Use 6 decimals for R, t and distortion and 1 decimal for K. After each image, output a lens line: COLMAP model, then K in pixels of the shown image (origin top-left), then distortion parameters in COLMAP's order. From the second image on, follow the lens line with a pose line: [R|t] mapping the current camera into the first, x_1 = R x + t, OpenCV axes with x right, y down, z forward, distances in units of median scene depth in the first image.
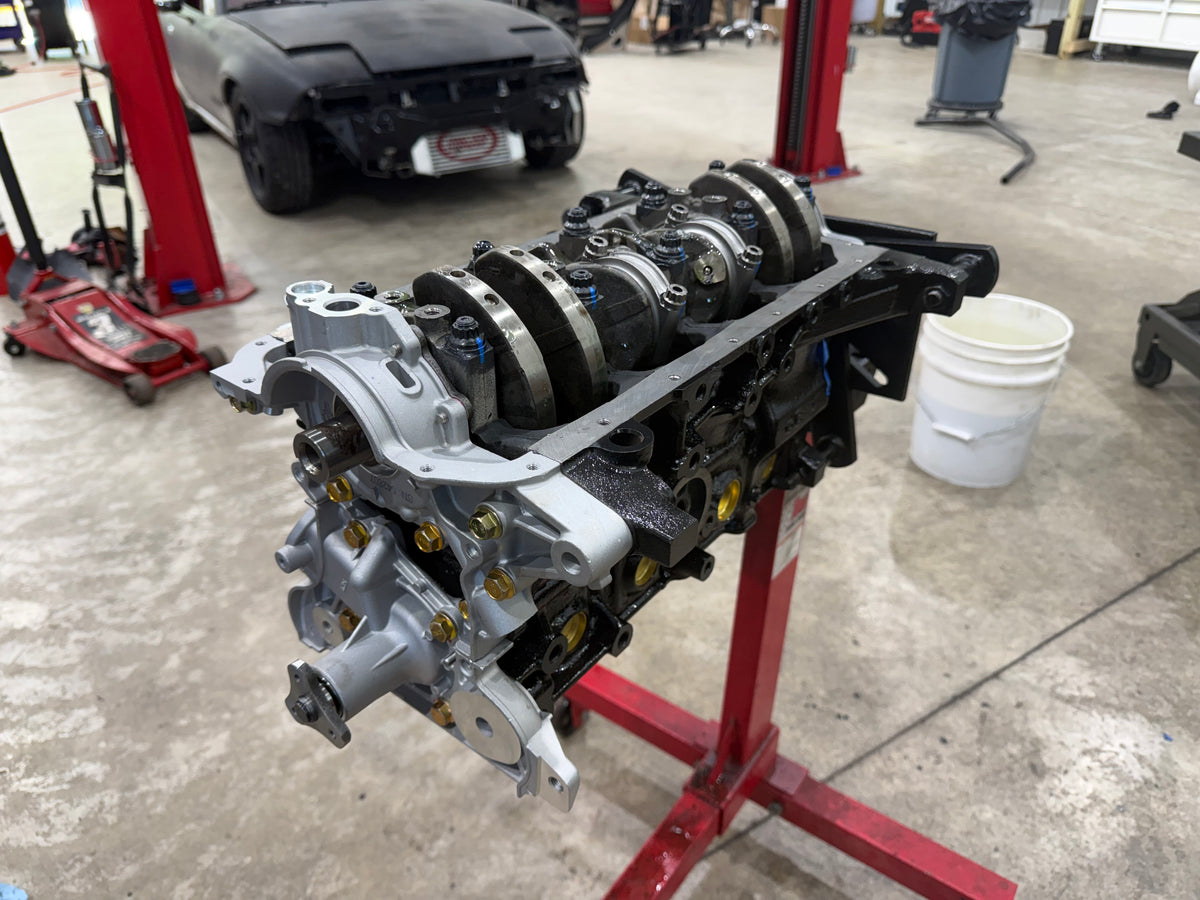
lens RADIAL K [[884.0, 0, 596.4], [0, 884.0, 458.7], [0, 0, 1]] dist [-0.009854, -0.004543]
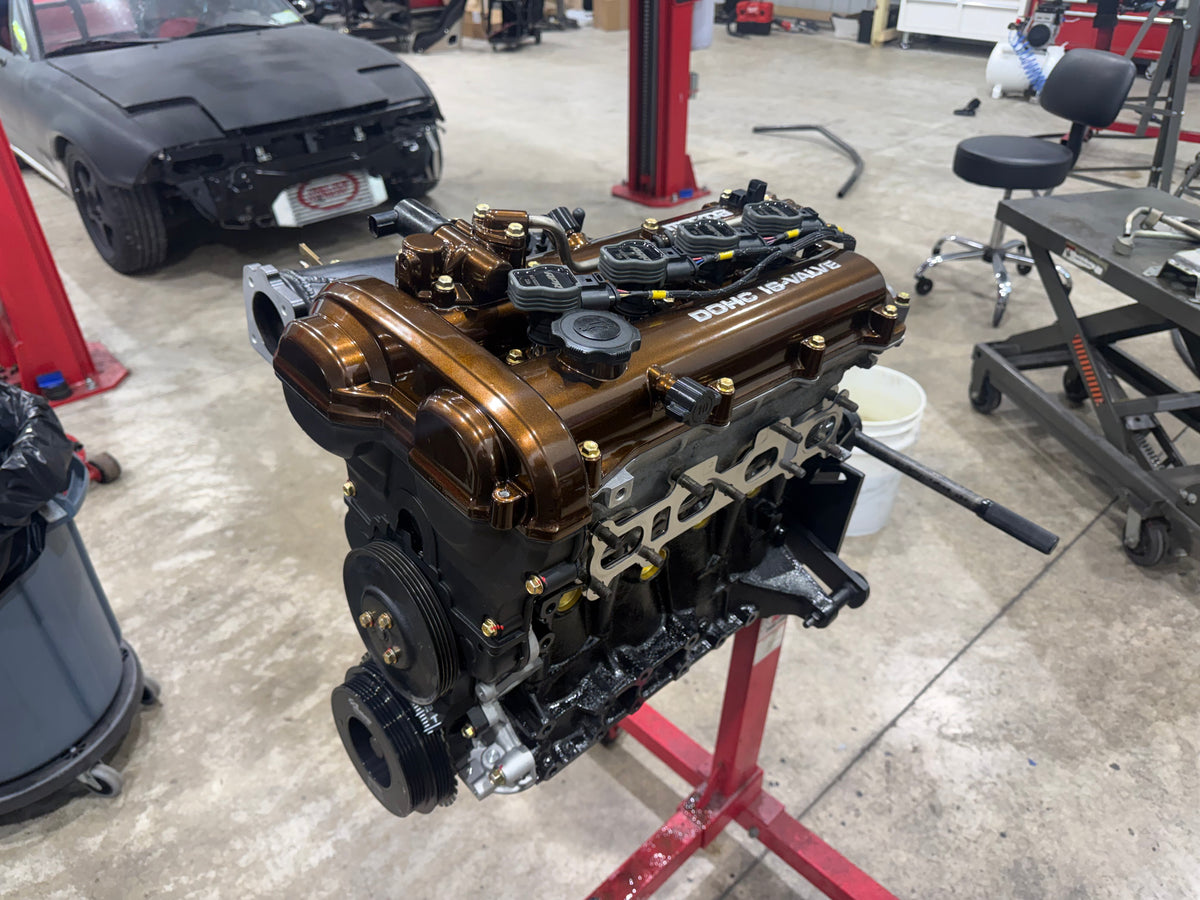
lens RADIAL K [[884.0, 0, 597.3], [0, 884.0, 446.5], [0, 0, 1]] dist [-0.009854, -0.004543]
pose [[0.981924, -0.101060, 0.160039, -0.044266], [0.093731, 0.994201, 0.052719, -0.114258], [-0.164438, -0.036765, 0.985702, -0.042169]]
